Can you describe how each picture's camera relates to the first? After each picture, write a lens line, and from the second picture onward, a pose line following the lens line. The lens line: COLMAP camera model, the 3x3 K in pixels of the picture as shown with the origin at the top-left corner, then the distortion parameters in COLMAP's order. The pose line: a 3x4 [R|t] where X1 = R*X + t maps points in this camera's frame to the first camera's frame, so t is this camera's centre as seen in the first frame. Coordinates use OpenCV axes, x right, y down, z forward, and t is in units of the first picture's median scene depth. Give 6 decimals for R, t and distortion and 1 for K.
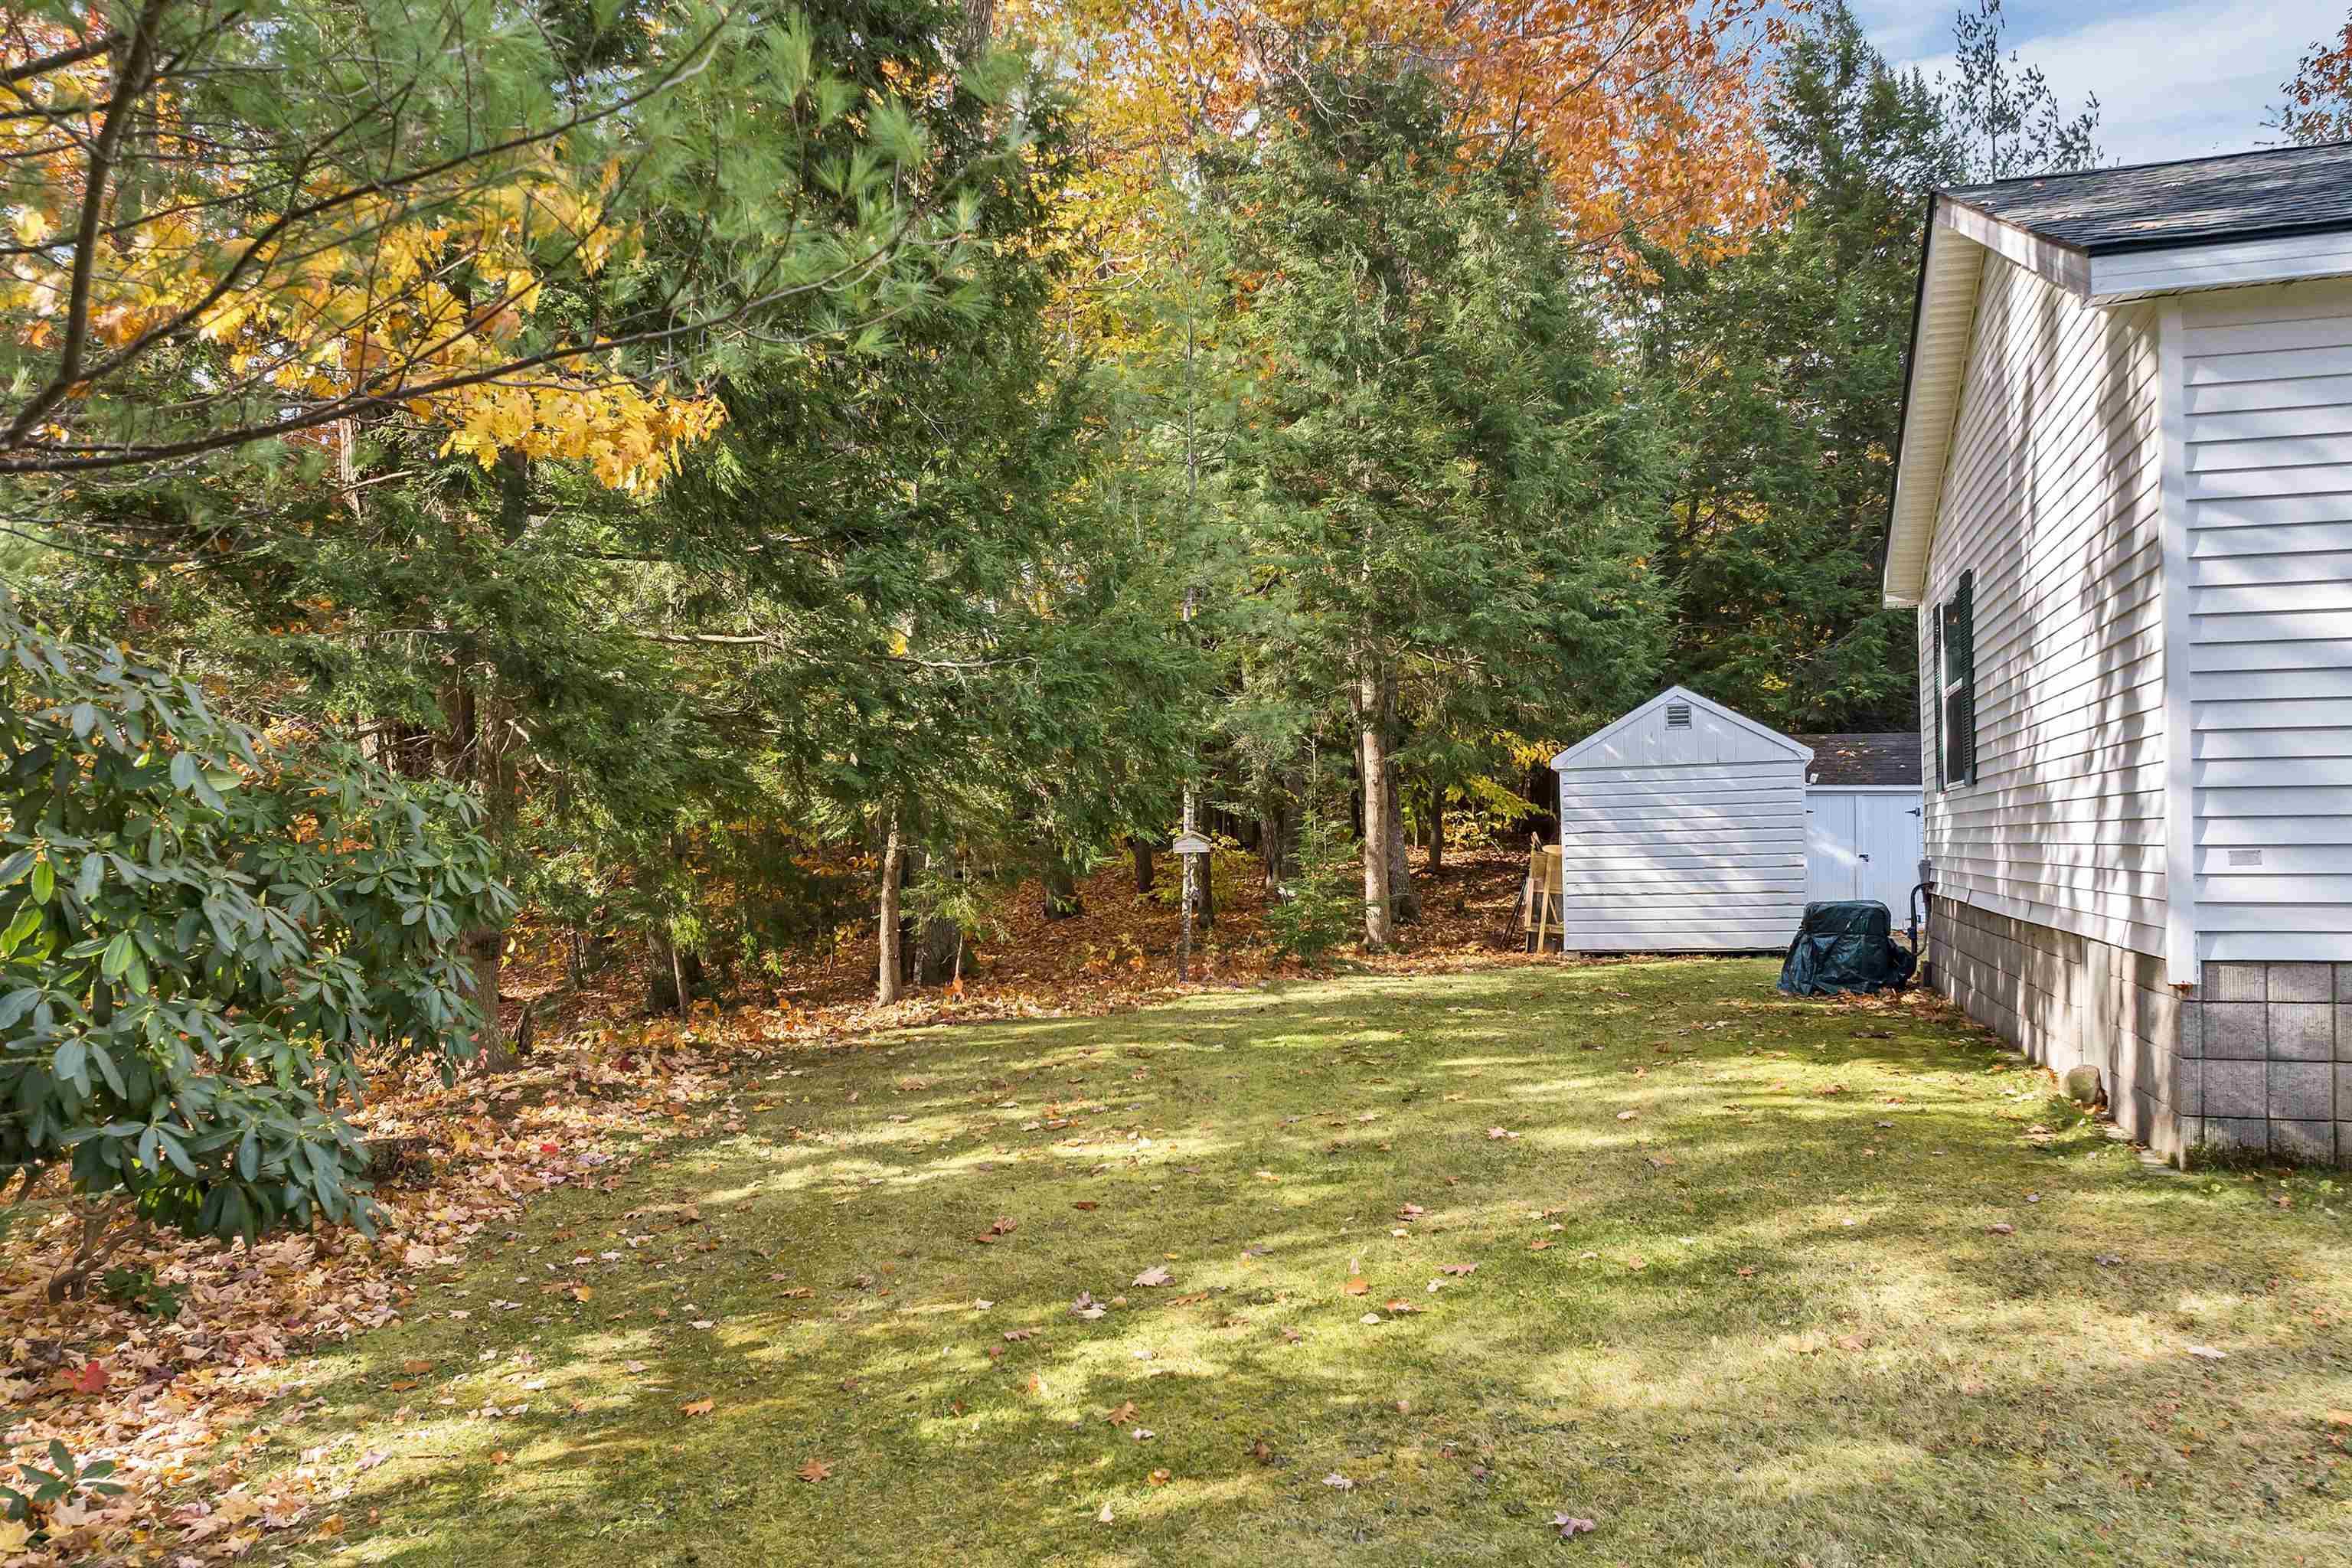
lens RADIAL K [[1726.4, 0, 1176.0], [0, 1726.4, 784.0], [0, 0, 1]] dist [-0.004729, 0.003054]
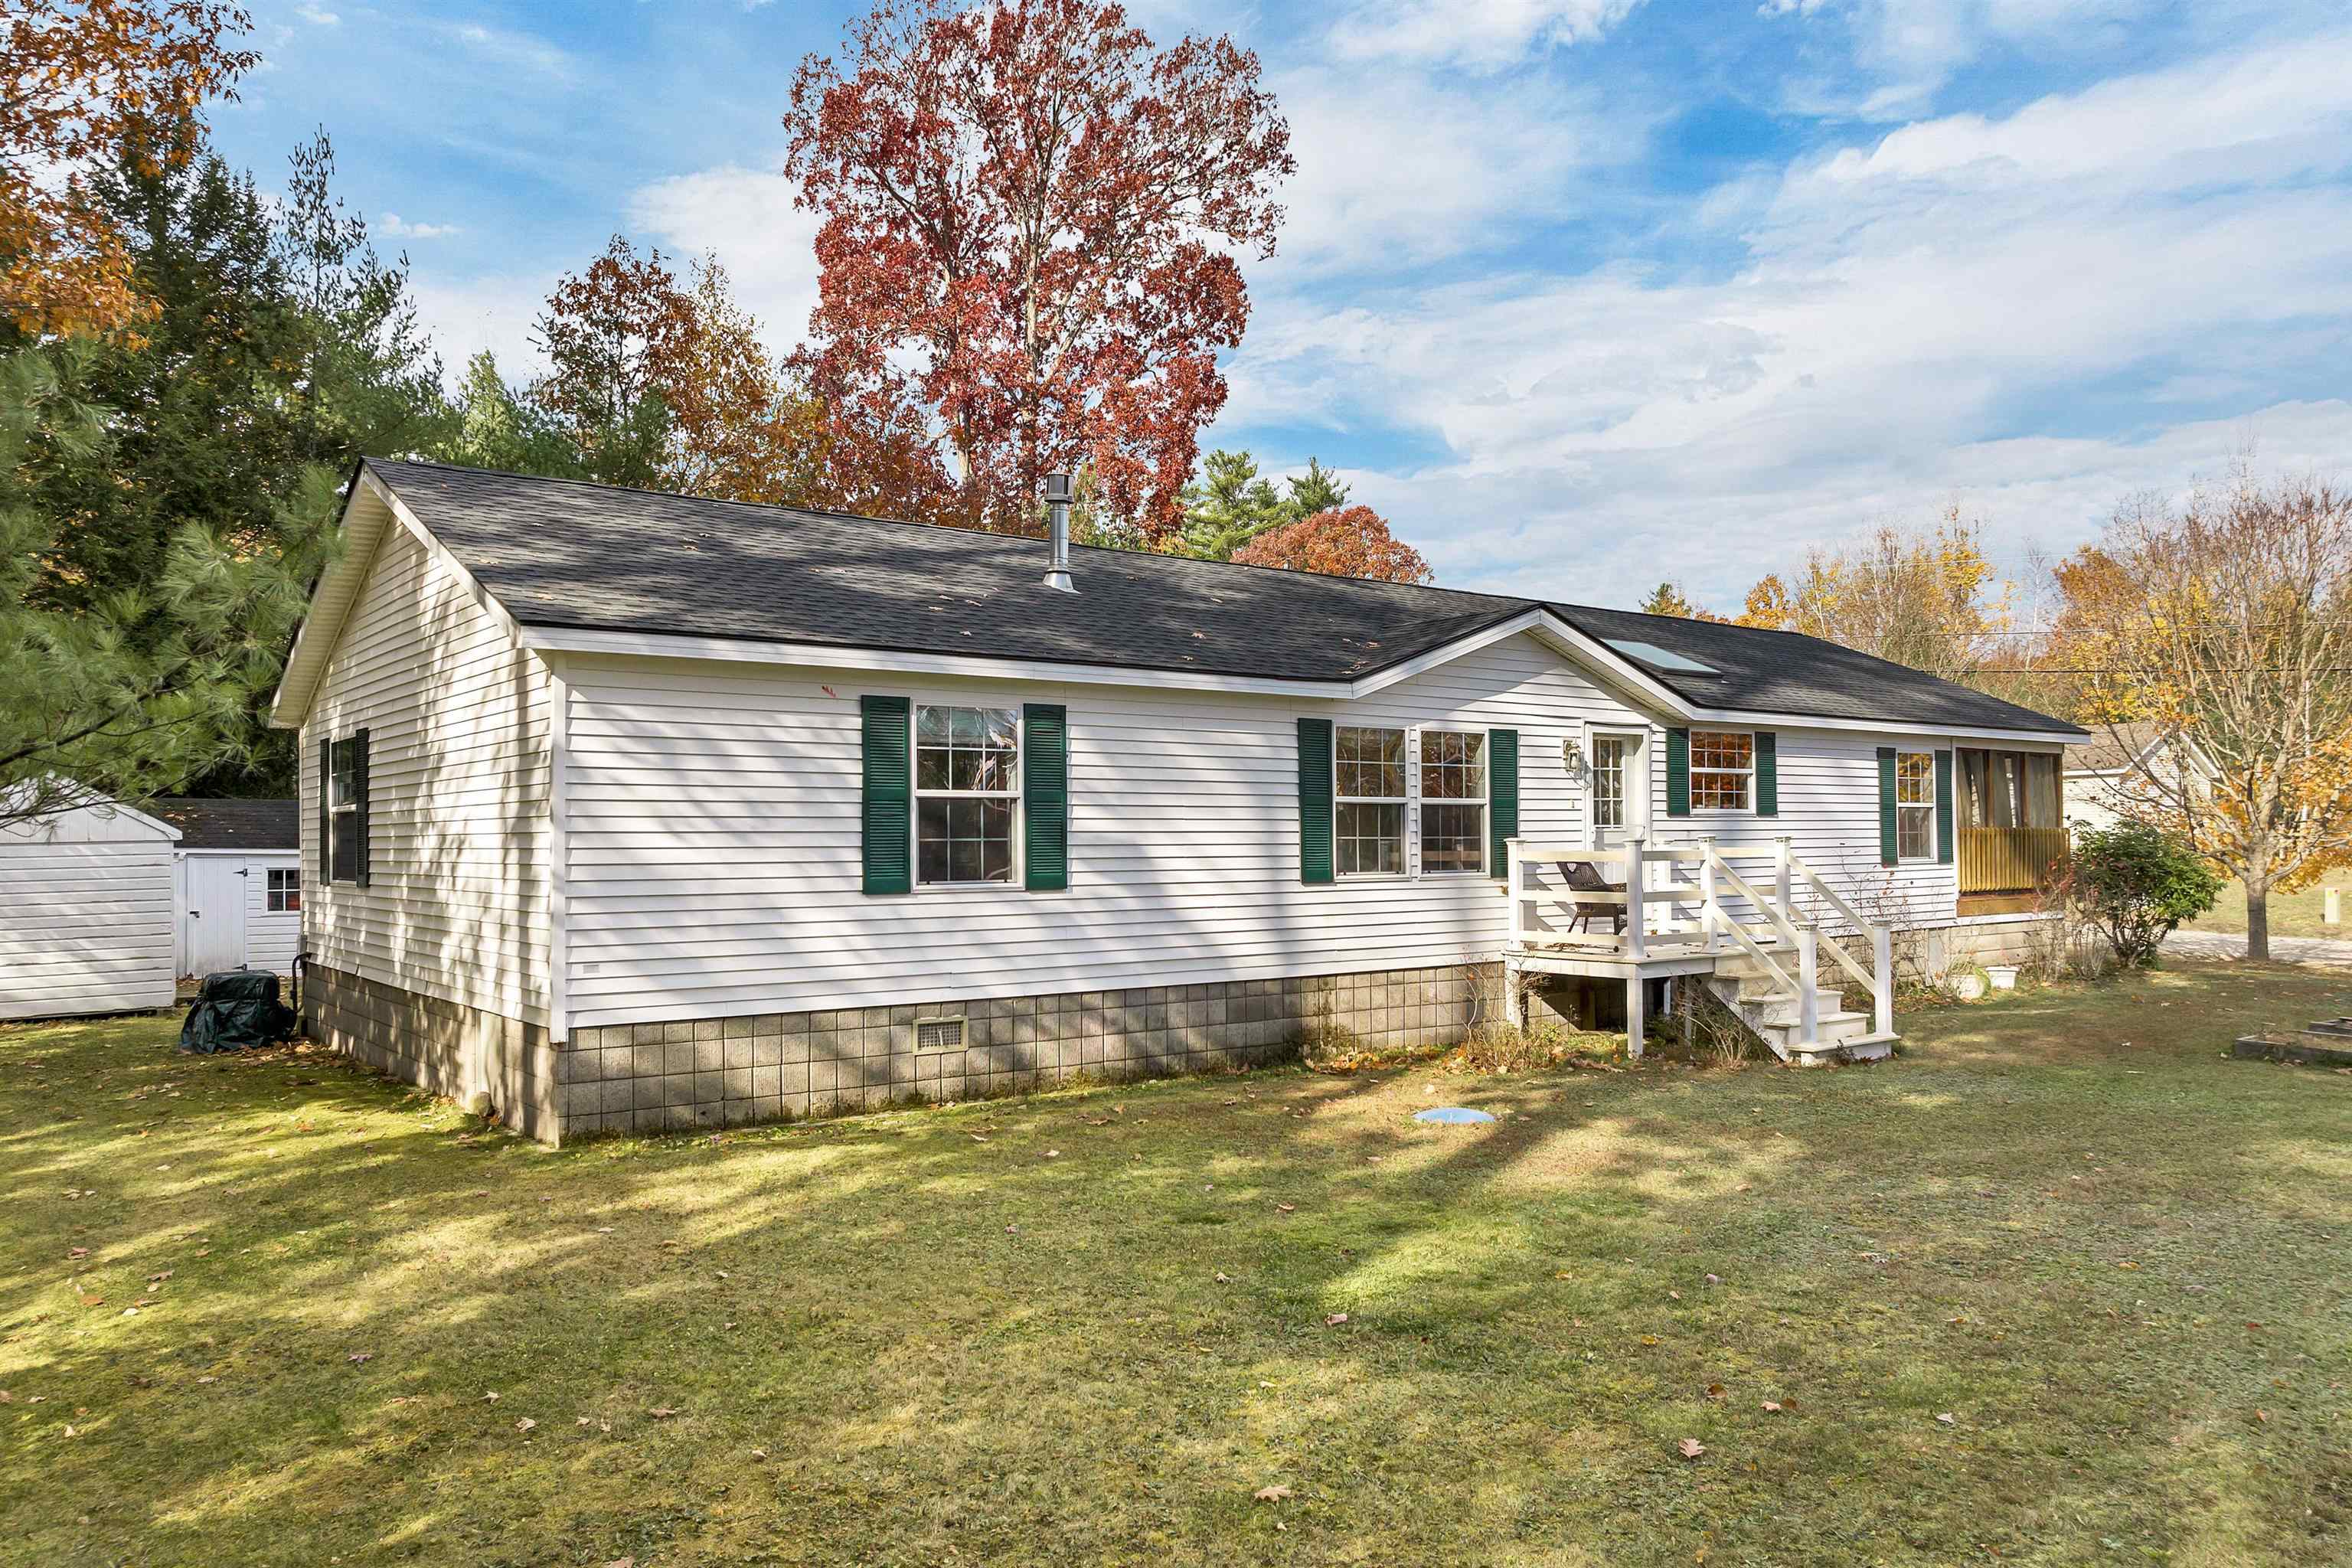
lens RADIAL K [[1726.4, 0, 1176.0], [0, 1726.4, 784.0], [0, 0, 1]] dist [-0.004729, 0.003054]
pose [[0.577358, 0.034762, 0.815750, -0.250855], [-0.030793, 0.999310, -0.020790, -0.065473], [-0.815910, -0.013116, 0.578030, -0.265425]]
